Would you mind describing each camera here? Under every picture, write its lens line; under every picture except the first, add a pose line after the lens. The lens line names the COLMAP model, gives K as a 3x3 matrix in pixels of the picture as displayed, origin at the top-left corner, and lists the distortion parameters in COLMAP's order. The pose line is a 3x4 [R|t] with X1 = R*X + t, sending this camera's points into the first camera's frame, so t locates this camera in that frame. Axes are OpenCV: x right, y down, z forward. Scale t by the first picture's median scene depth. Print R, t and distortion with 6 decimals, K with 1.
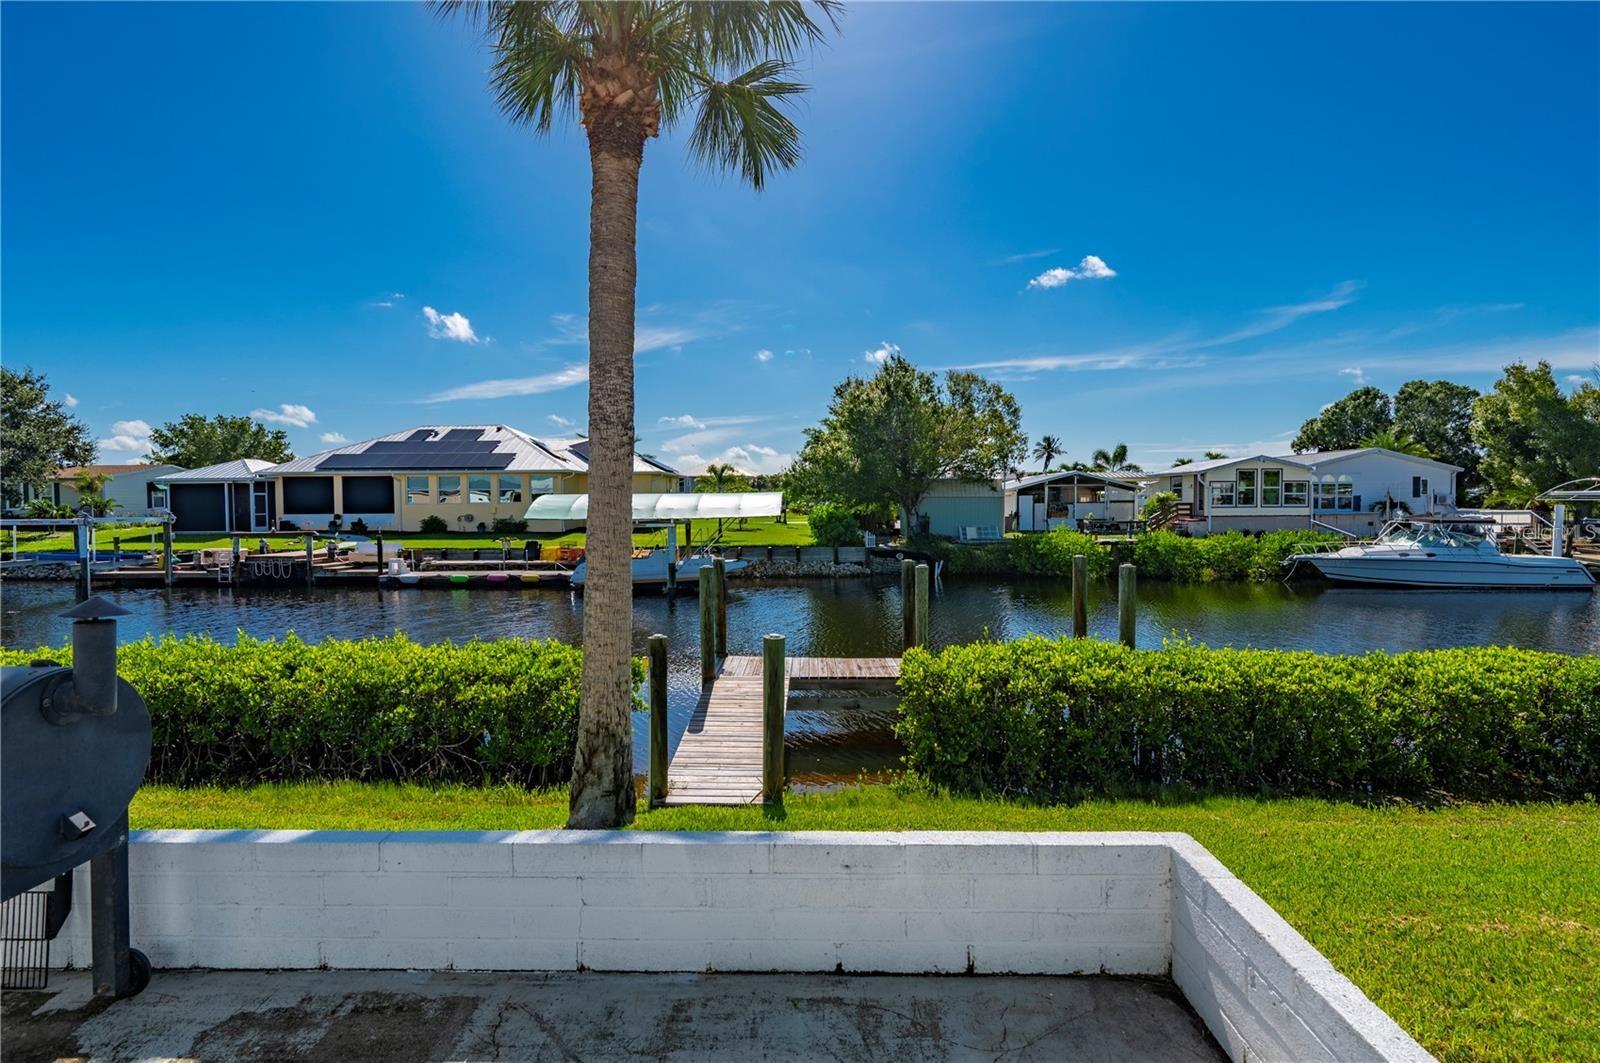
lens RADIAL K [[738.7, 0, 782.3], [0, 738.7, 531.9], [0, 0, 1]] dist [0.011130, -0.000080]
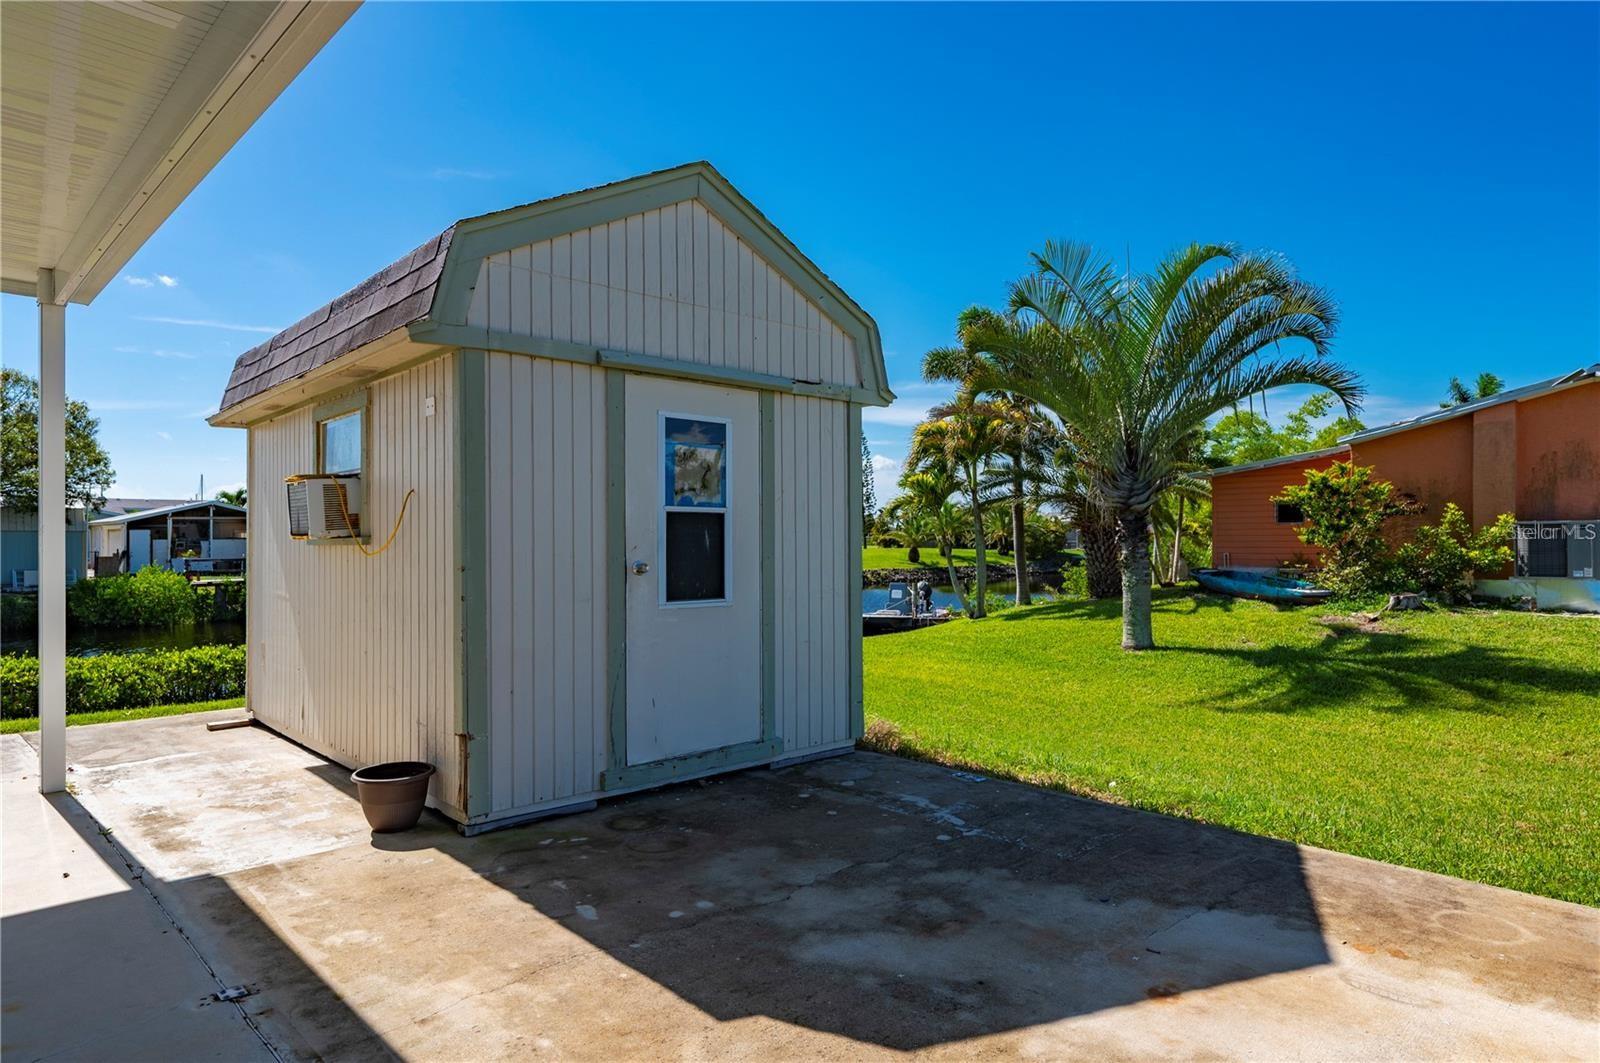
lens RADIAL K [[936.6, 0, 799.3], [0, 936.6, 534.7], [0, 0, 1]] dist [-0.003746, -0.001013]
pose [[0.695452, 0.005666, 0.718550, 0.124191], [0.028326, 0.998976, -0.035293, 0.014914], [-0.718014, 0.044898, 0.694579, -0.265511]]
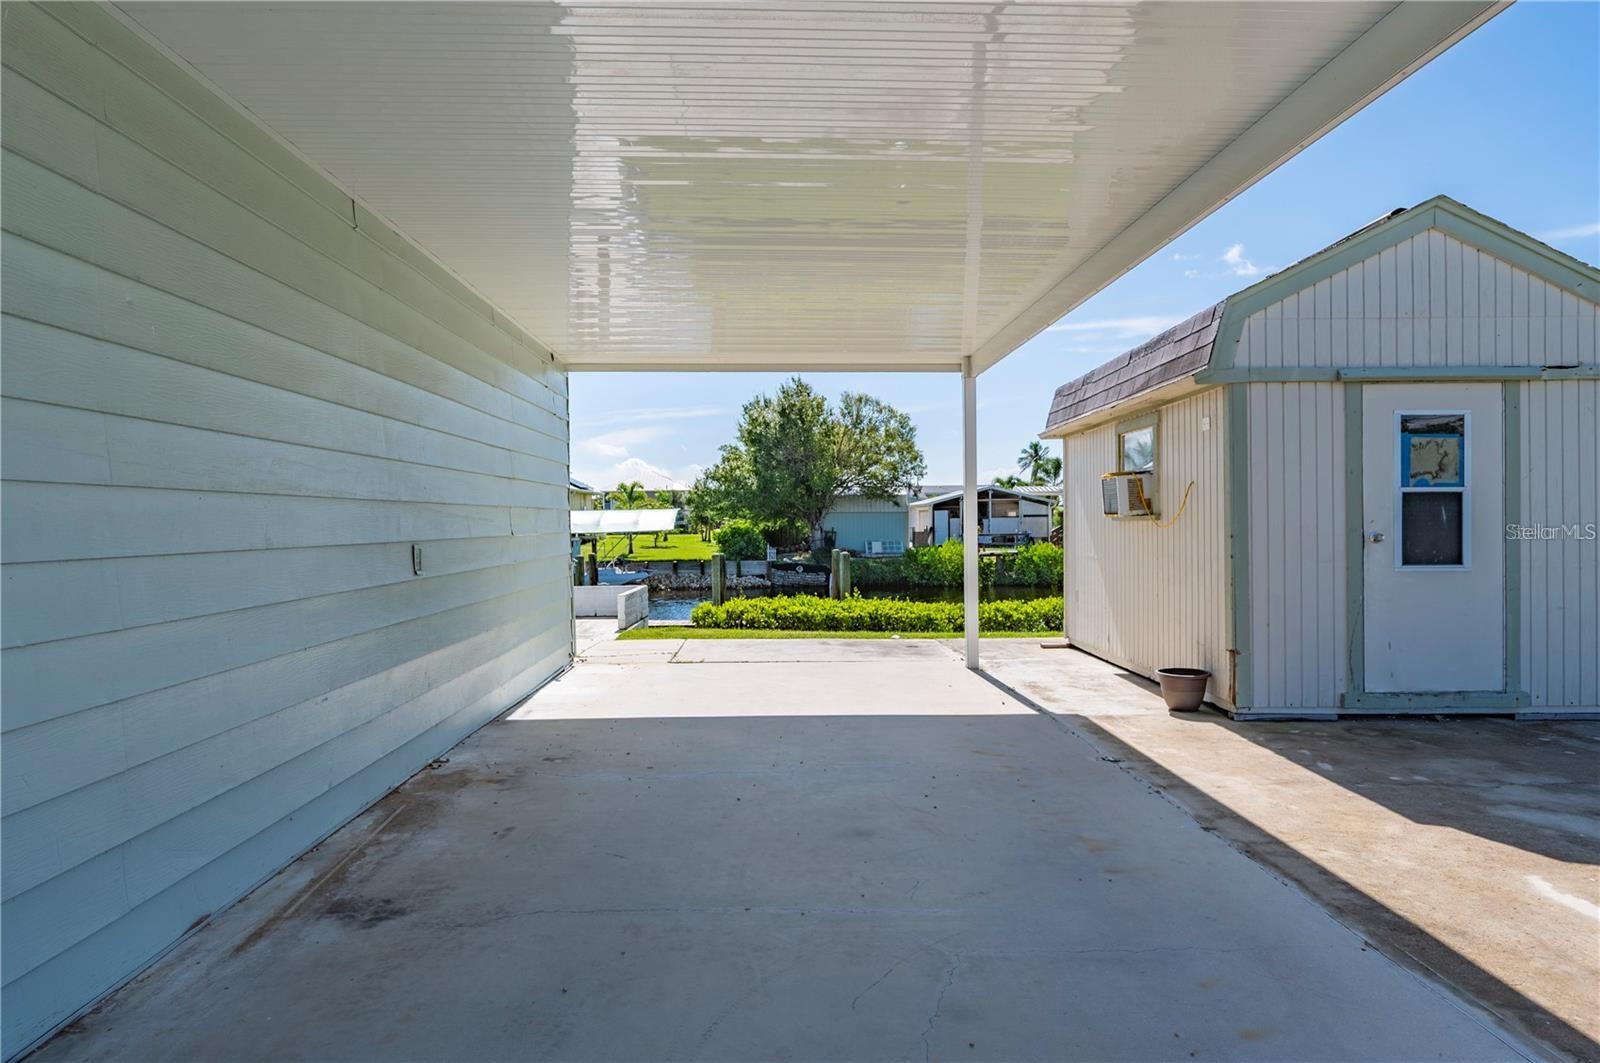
lens RADIAL K [[936.6, 0, 796.6], [0, 936.6, 536.3], [0, 0, 1]] dist [-0.003746, -0.001013]
pose [[0.998772, -0.008241, 0.048858, 0.088353], [0.009392, 0.999683, -0.023361, 0.017248], [-0.048650, 0.023791, 0.998532, -0.325254]]
